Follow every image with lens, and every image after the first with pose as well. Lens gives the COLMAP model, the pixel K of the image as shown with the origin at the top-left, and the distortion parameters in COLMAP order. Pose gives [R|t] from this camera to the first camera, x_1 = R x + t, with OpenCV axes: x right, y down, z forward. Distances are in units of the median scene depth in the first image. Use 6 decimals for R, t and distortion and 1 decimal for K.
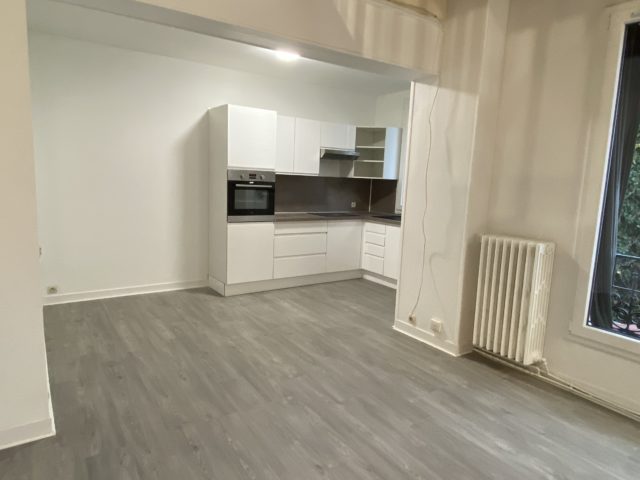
lens RADIAL K [[413.2, 0, 323.3], [0, 413.2, 238.5], [0, 0, 1]] dist [0.001980, -0.000008]
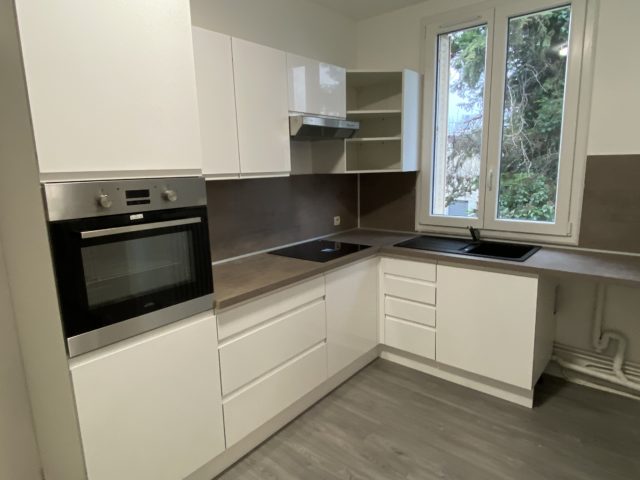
lens RADIAL K [[401.7, 0, 314.6], [0, 401.7, 237.7], [0, 0, 1]] dist [0.024825, -0.000219]
pose [[0.967950, -0.116032, 0.222734, -0.092770], [0.110353, 0.993173, 0.037822, -0.096349], [-0.225601, -0.012030, 0.974145, 0.550924]]
